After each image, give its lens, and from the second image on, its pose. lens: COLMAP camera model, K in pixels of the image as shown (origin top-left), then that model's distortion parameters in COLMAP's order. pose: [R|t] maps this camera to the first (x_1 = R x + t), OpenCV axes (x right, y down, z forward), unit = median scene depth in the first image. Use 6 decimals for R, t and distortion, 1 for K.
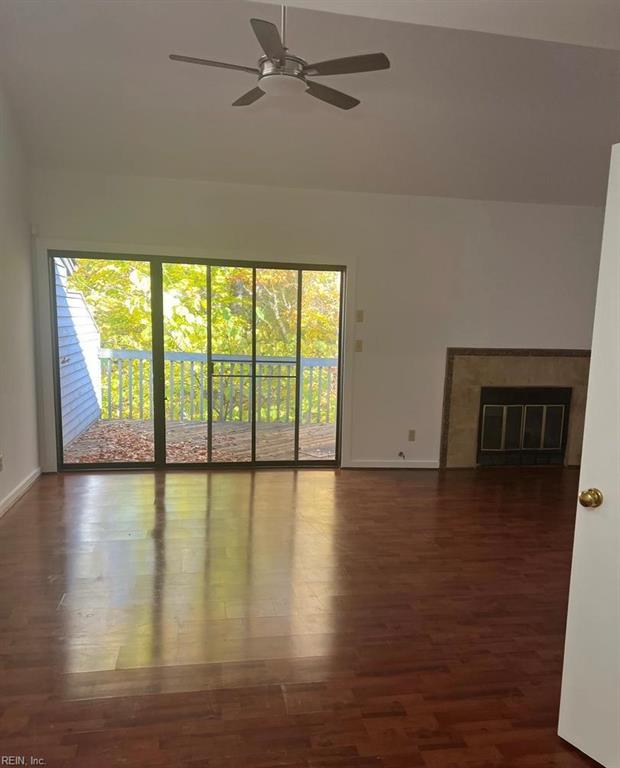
lens RADIAL K [[609.9, 0, 310.9], [0, 609.9, 409.4], [0, 0, 1]] dist [0.046346, -0.002009]
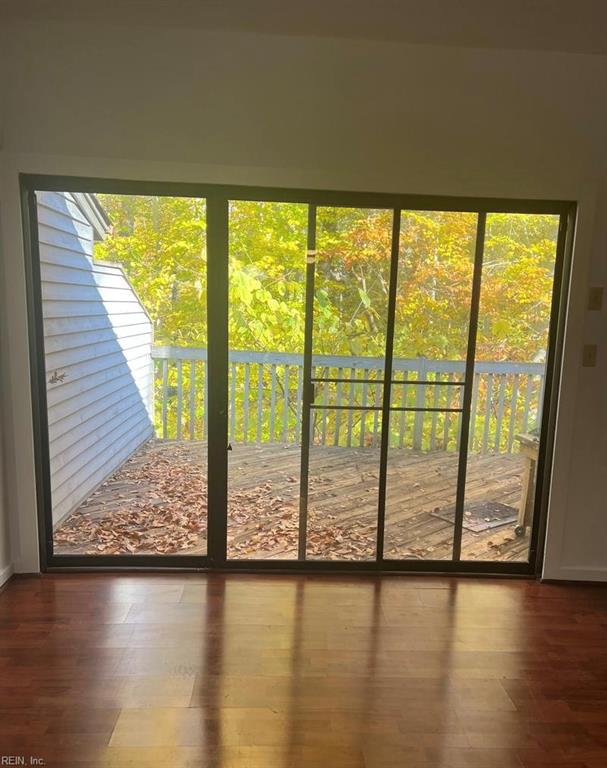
lens RADIAL K [[610.9, 0, 302.8], [0, 610.9, 408.9], [0, 0, 1]] dist [0.003487, -0.004496]
pose [[0.989858, 0.028457, -0.139183, -0.086364], [-0.025839, 0.999454, 0.020577, -0.060476], [0.139692, -0.016772, 0.990053, 0.422911]]
